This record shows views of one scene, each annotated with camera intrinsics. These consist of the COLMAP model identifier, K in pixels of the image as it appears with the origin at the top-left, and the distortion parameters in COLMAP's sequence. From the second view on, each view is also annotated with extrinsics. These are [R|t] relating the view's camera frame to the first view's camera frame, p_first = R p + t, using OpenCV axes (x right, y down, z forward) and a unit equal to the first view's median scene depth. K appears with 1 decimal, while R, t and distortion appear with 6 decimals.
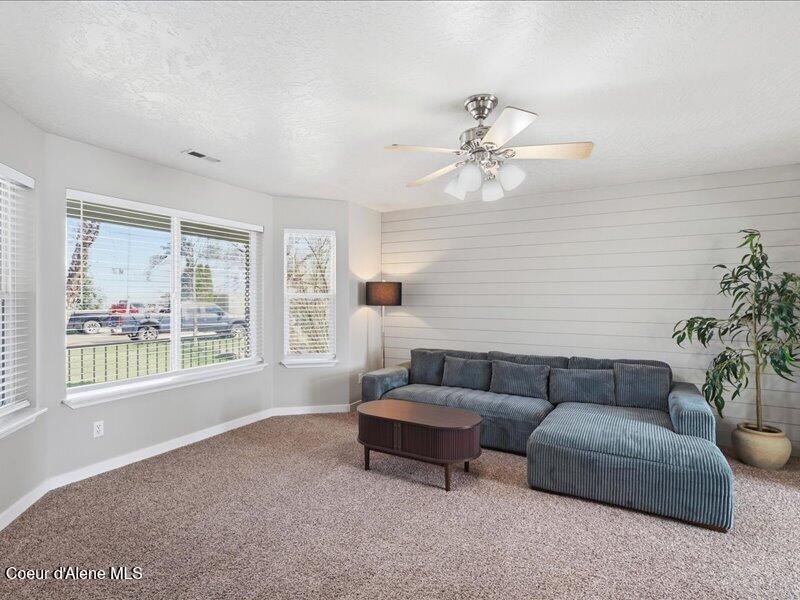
lens RADIAL K [[405.9, 0, 402.9], [0, 405.9, 298.7], [0, 0, 1]] dist [-0.019514, -0.000117]
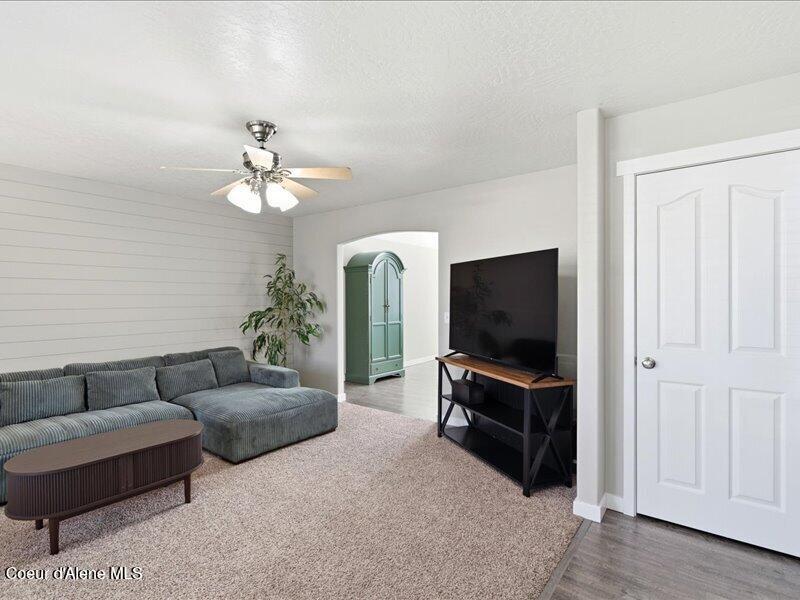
lens RADIAL K [[405.9, 0, 400.5], [0, 405.9, 299.7], [0, 0, 1]] dist [-0.019514, -0.000117]
pose [[0.128294, -0.006590, 0.991714, -0.672611], [0.001004, 0.999978, 0.006515, -0.003521], [-0.991736, 0.000160, 0.128298, 0.346435]]
